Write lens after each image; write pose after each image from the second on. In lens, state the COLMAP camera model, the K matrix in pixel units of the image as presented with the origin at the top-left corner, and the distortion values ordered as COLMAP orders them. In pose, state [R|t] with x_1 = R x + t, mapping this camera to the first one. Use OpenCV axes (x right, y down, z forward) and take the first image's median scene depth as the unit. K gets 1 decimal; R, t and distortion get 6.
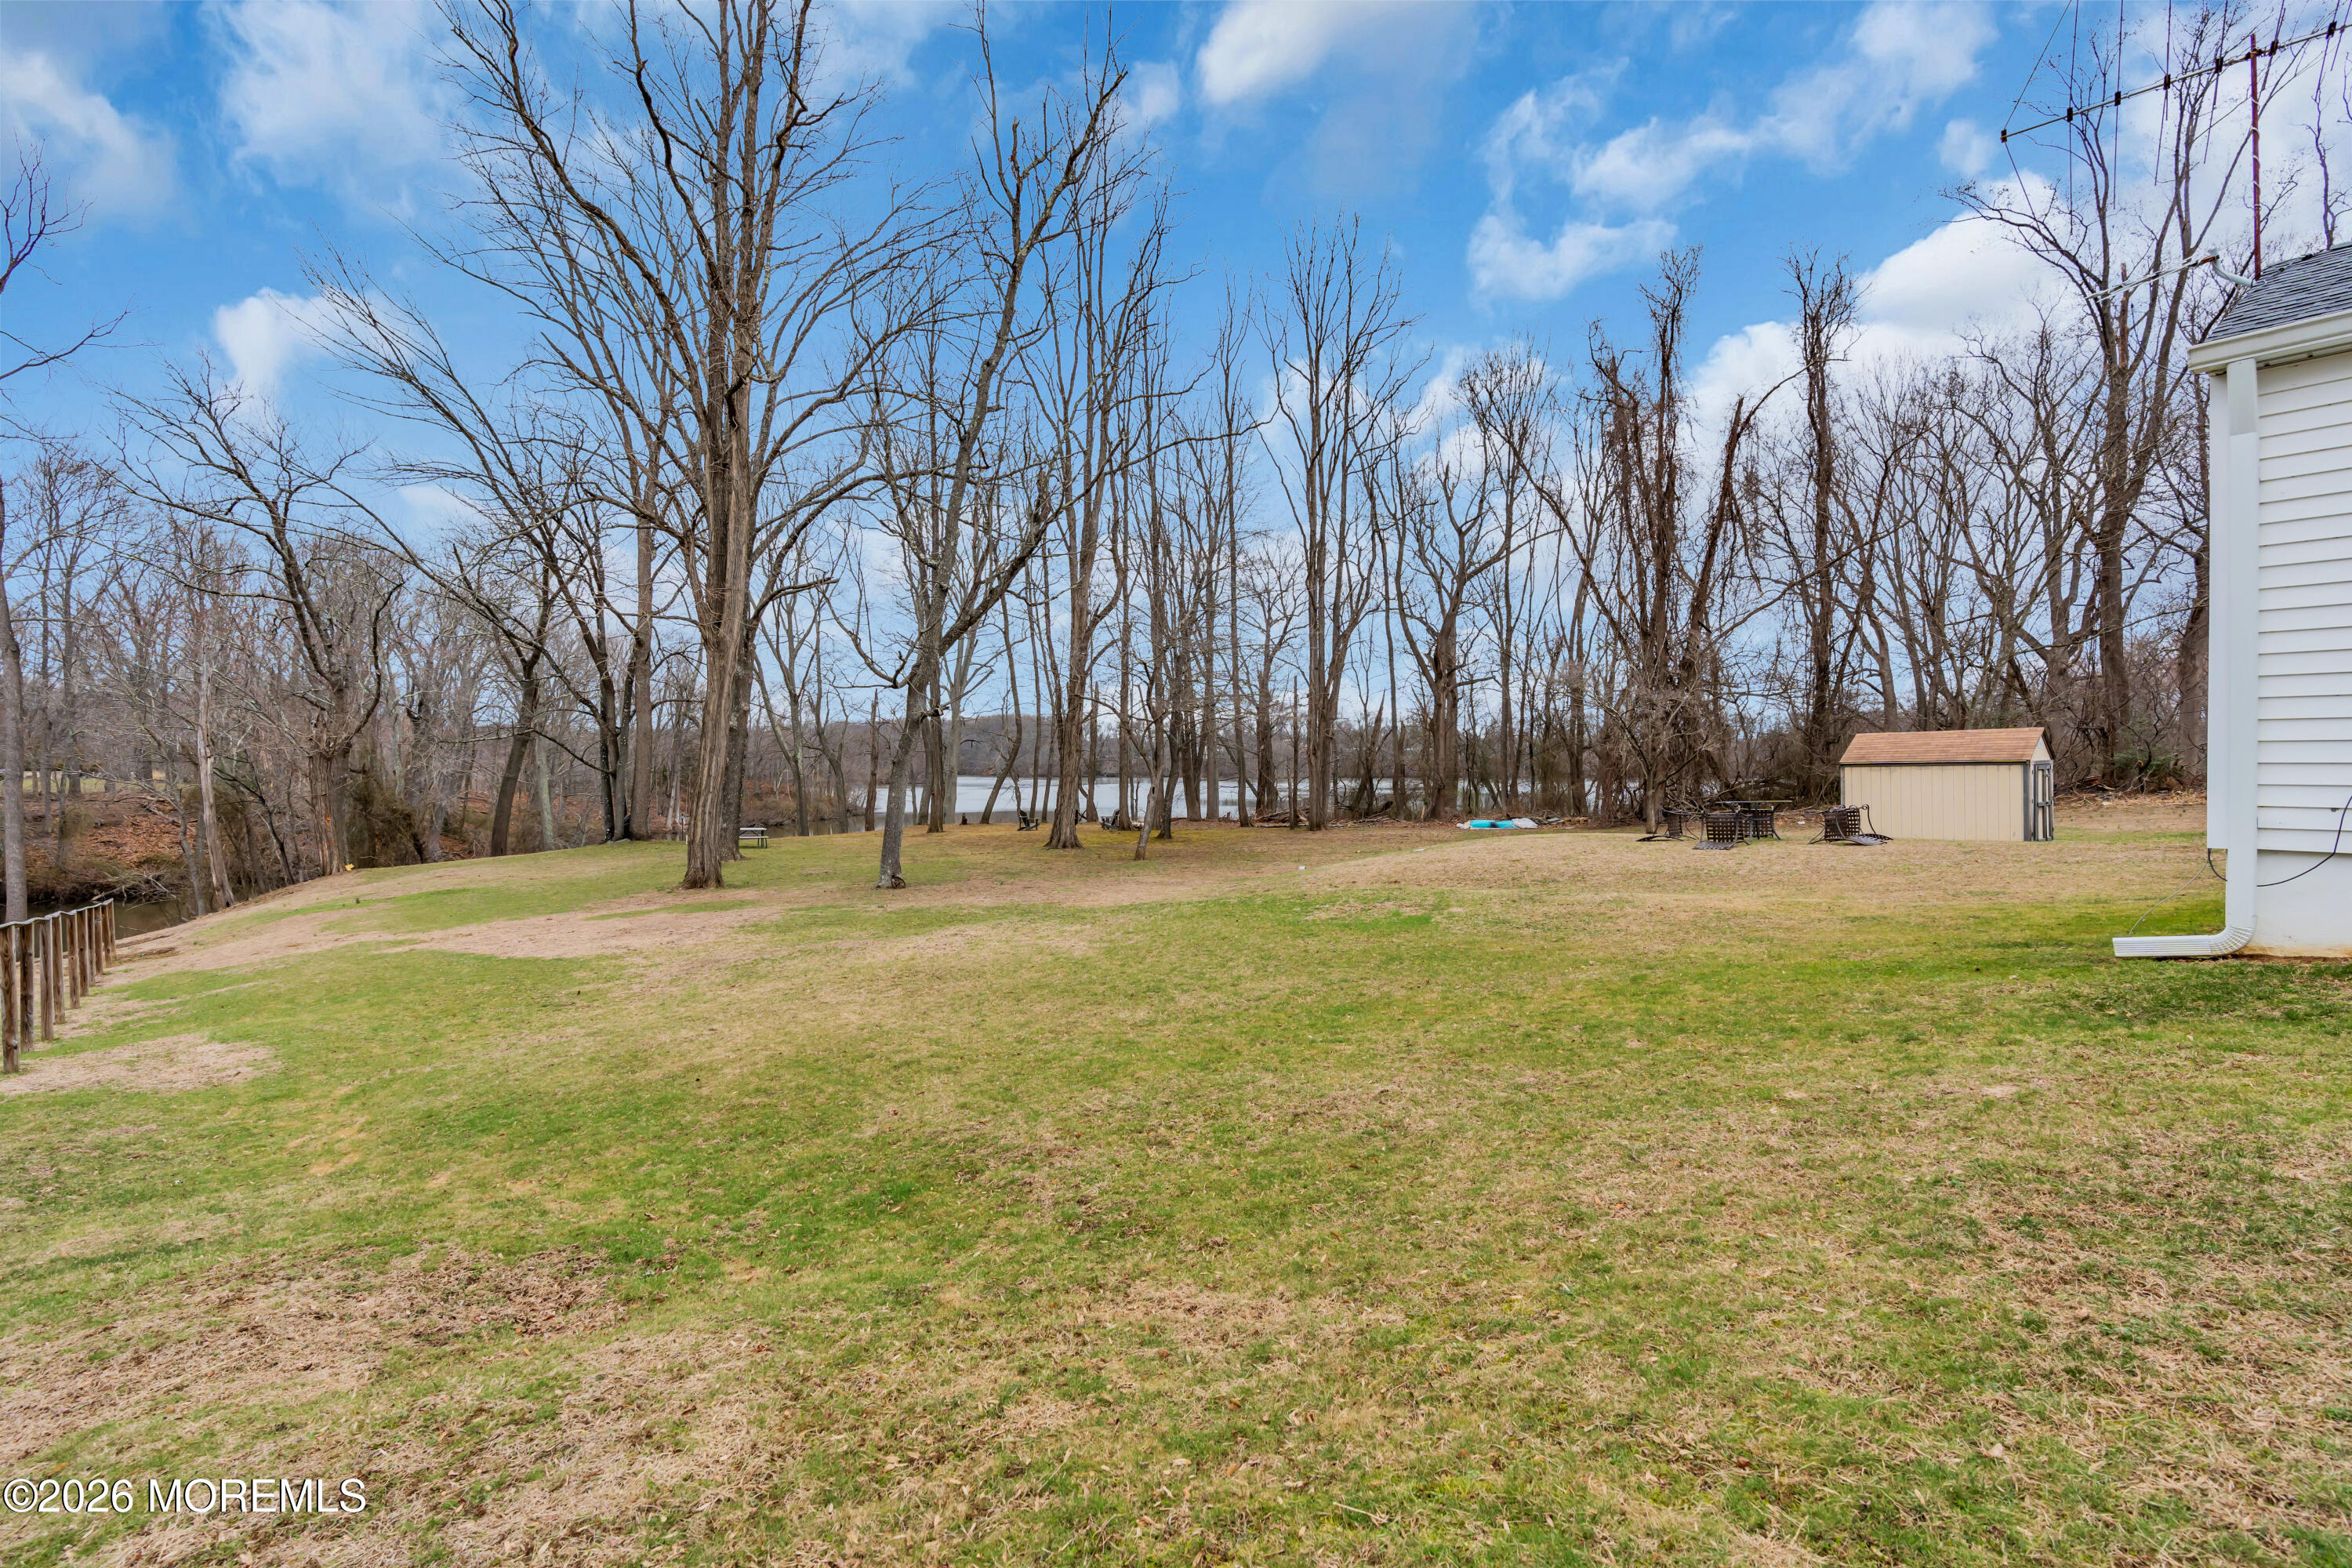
lens RADIAL K [[1054.4, 0, 1179.5], [0, 1054.4, 790.7], [0, 0, 1]] dist [-0.003090, 0.001565]
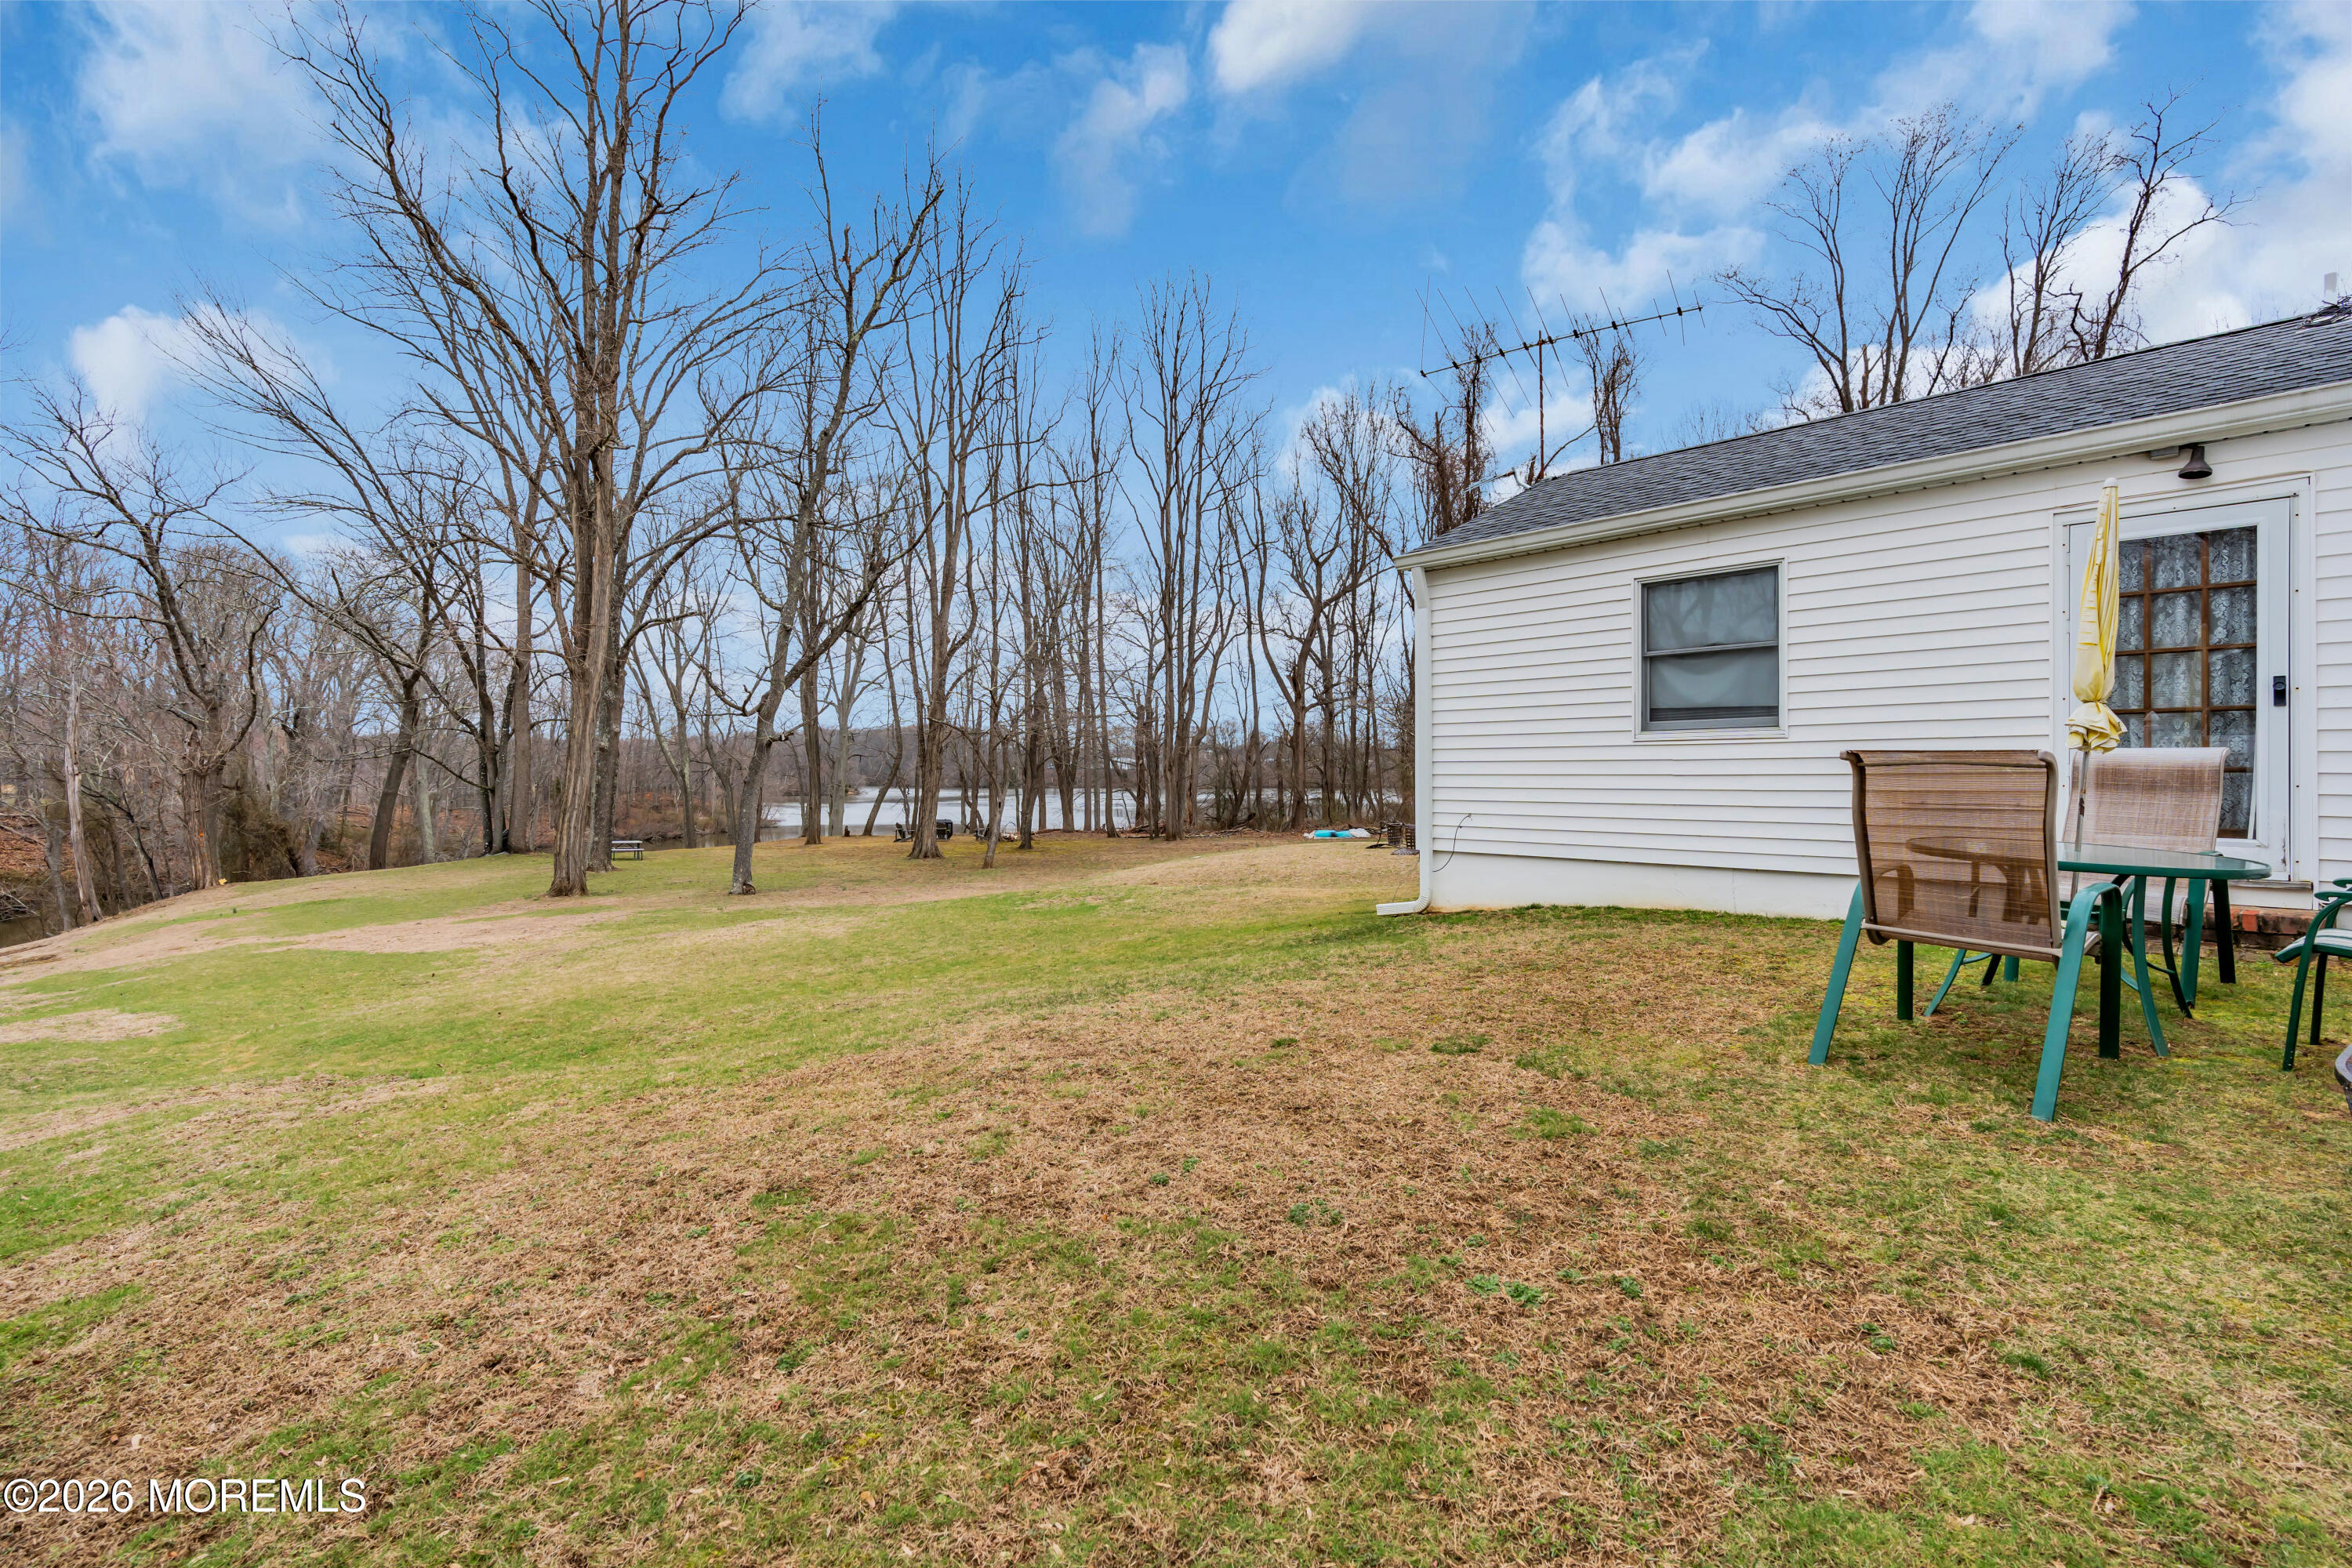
lens RADIAL K [[1054.4, 0, 1181.9], [0, 1054.4, 789.1], [0, 0, 1]] dist [-0.003090, 0.001565]
pose [[0.997154, -0.002237, 0.075364, 0.070219], [0.003032, 0.999941, -0.010435, -0.003895], [-0.075337, 0.010634, 0.997101, -0.099162]]
